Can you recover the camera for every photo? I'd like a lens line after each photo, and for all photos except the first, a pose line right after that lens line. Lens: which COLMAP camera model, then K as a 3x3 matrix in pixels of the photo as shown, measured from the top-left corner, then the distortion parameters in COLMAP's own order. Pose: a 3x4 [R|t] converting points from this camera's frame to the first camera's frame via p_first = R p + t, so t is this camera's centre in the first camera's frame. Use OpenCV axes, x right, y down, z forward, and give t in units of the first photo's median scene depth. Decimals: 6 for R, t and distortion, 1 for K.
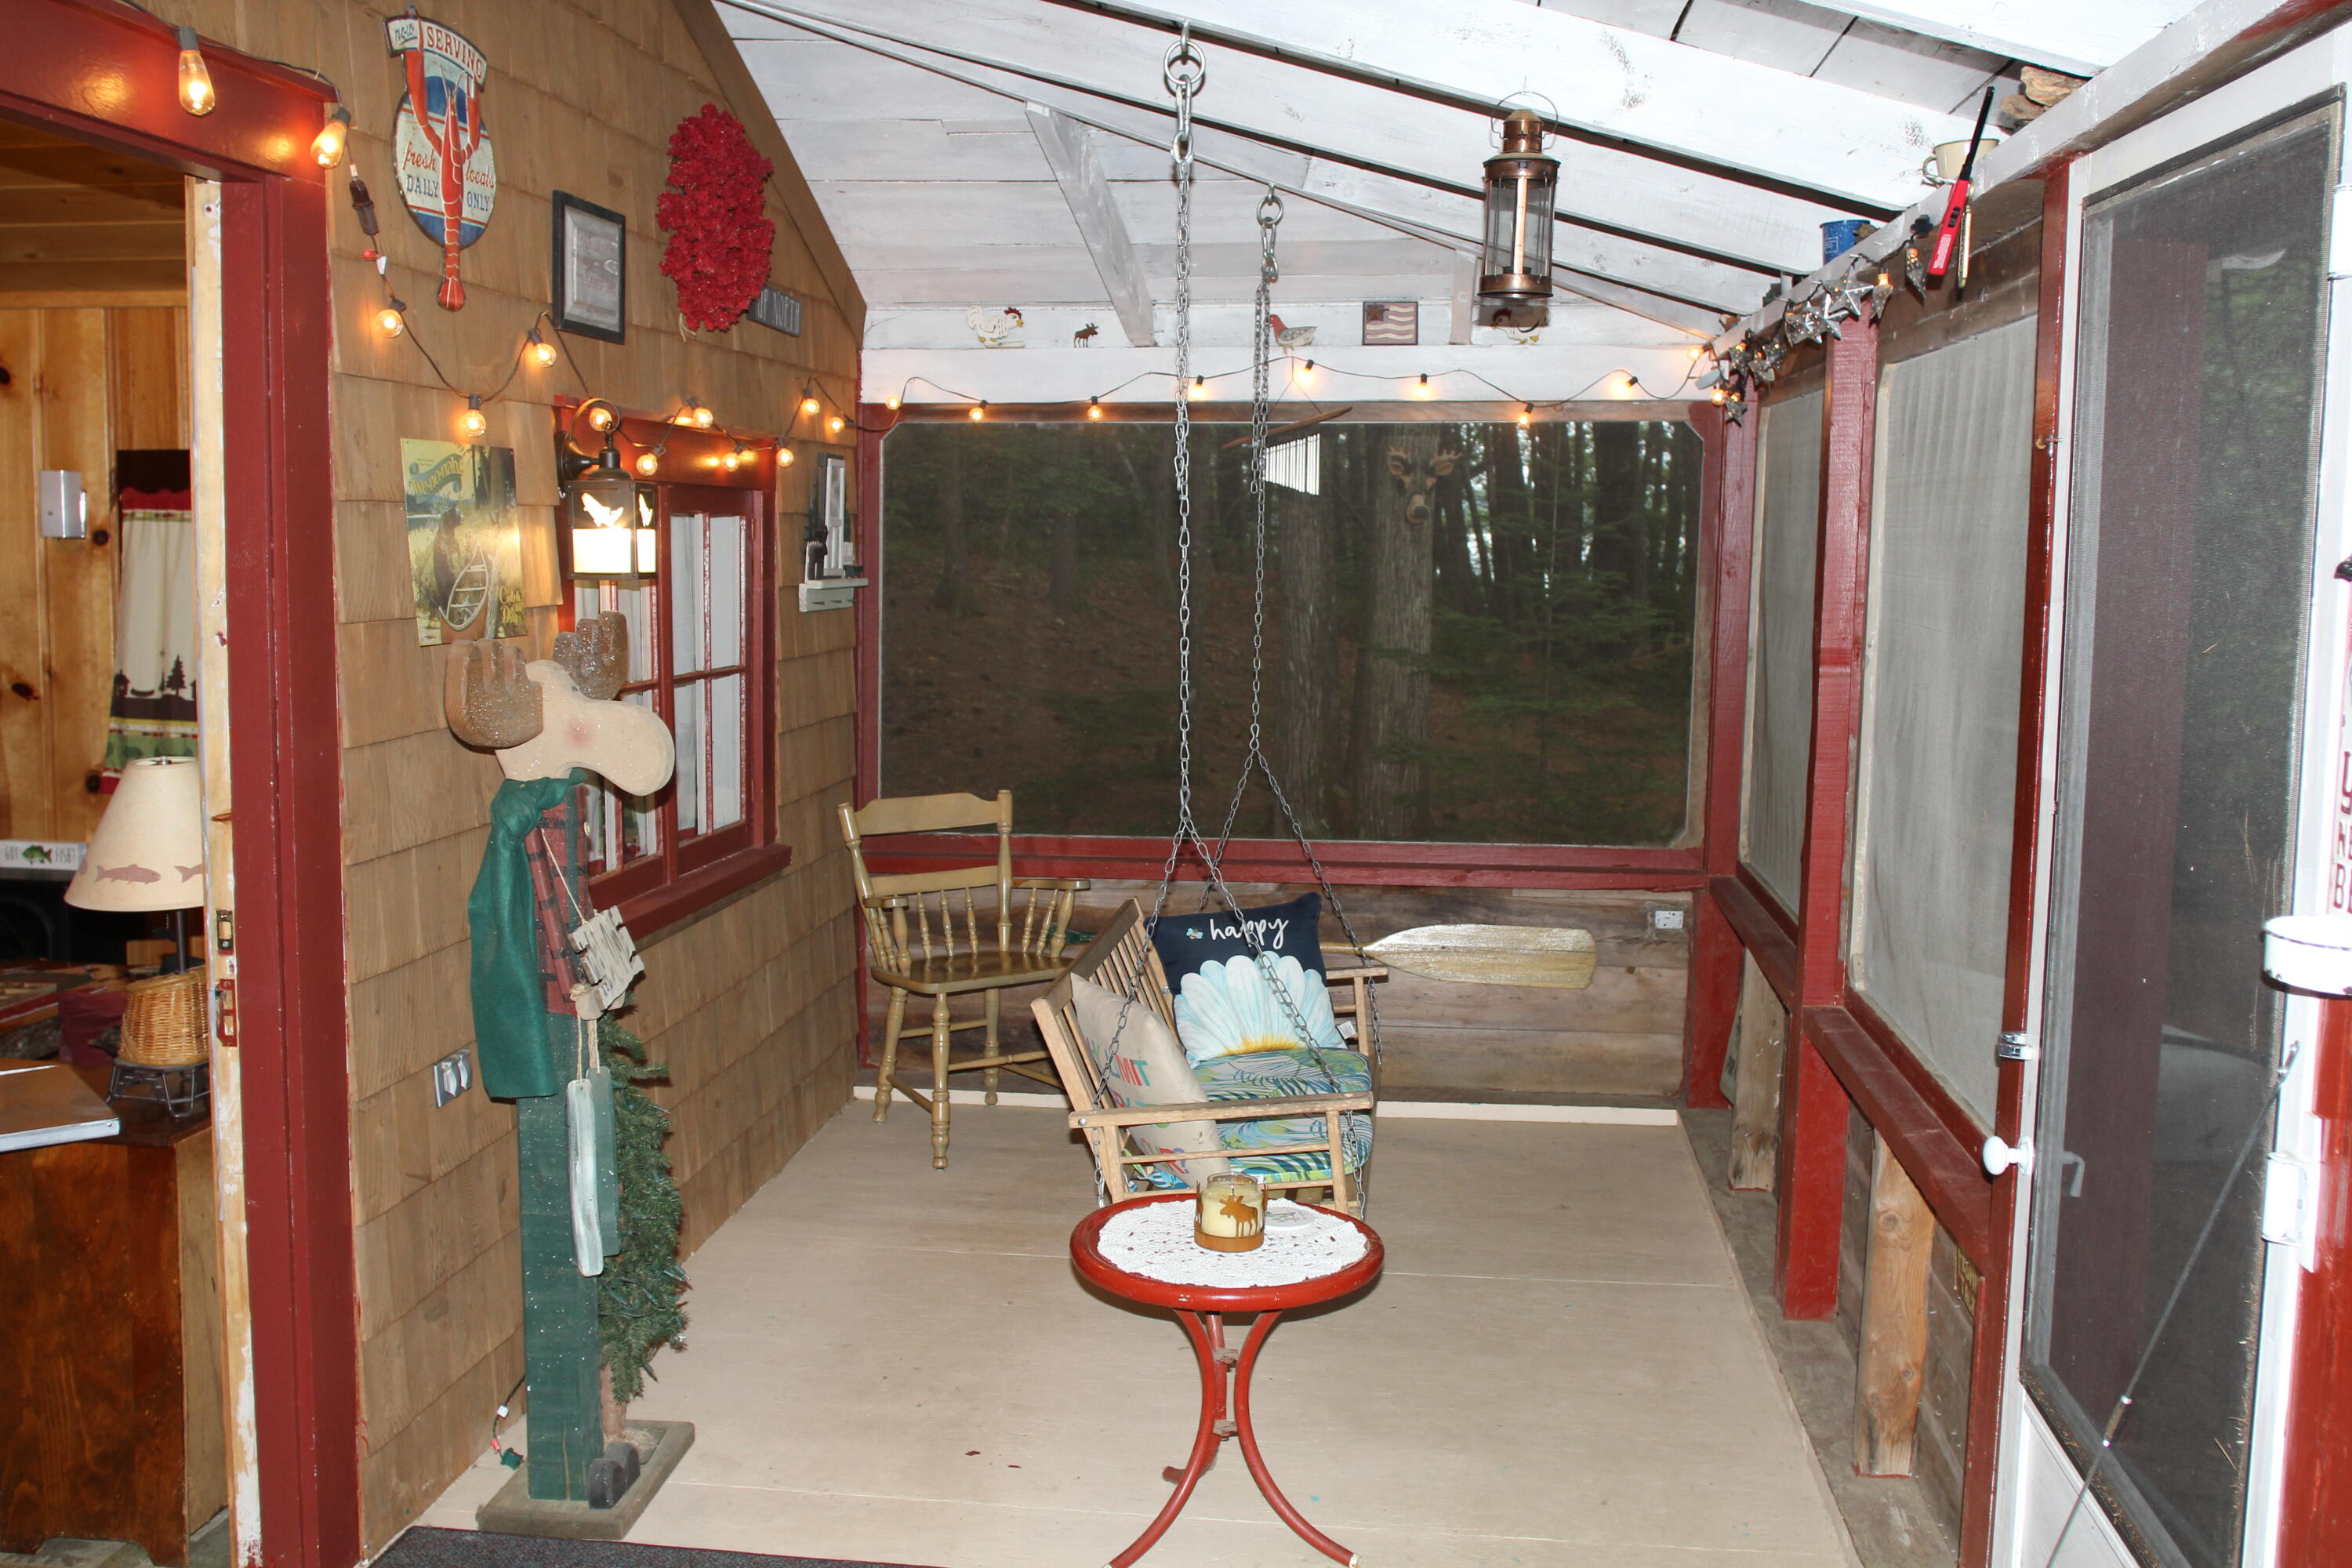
lens RADIAL K [[2191.5, 0, 1178.5], [0, 2191.5, 767.8], [0, 0, 1]] dist [-0.057952, 0.000000]
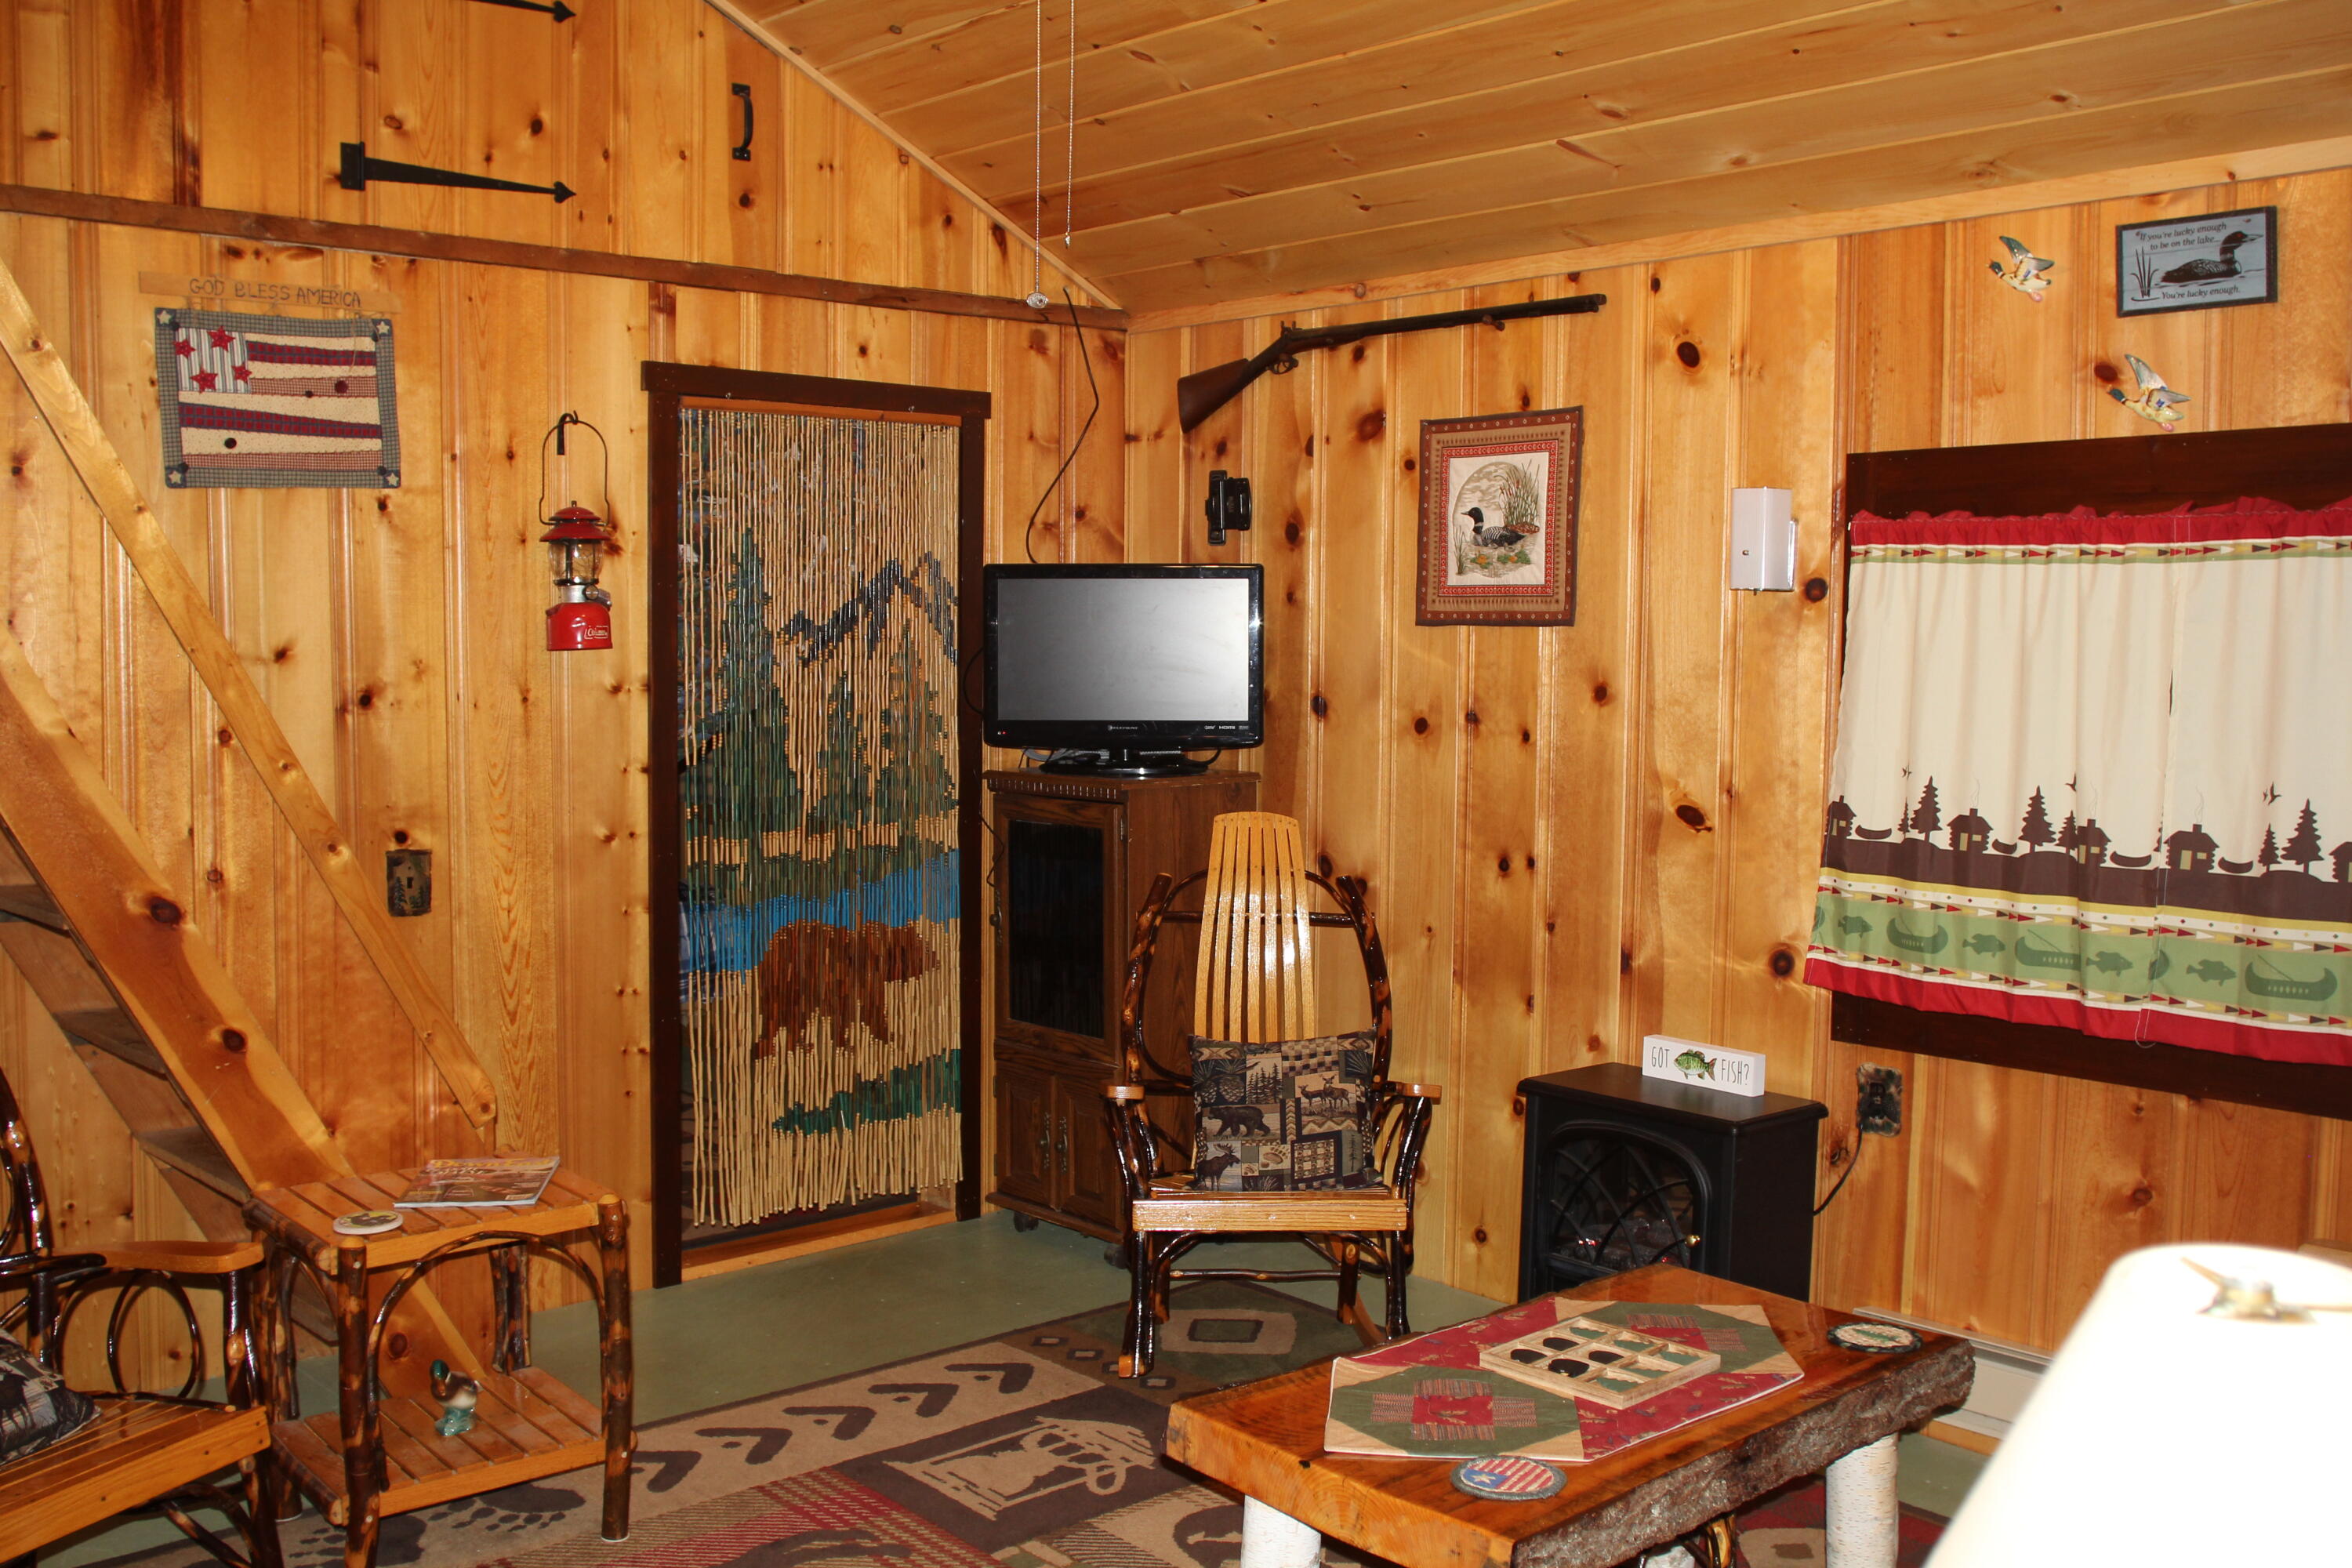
lens RADIAL K [[2191.5, 0, 1177.0], [0, 2191.5, 784.4], [0, 0, 1]] dist [-0.057952, 0.000000]
pose [[0.756928, 0.038550, -0.652360, -0.214020], [-0.068020, 0.997484, -0.019979, -0.021670], [0.649948, 0.059496, 0.757646, 0.379823]]
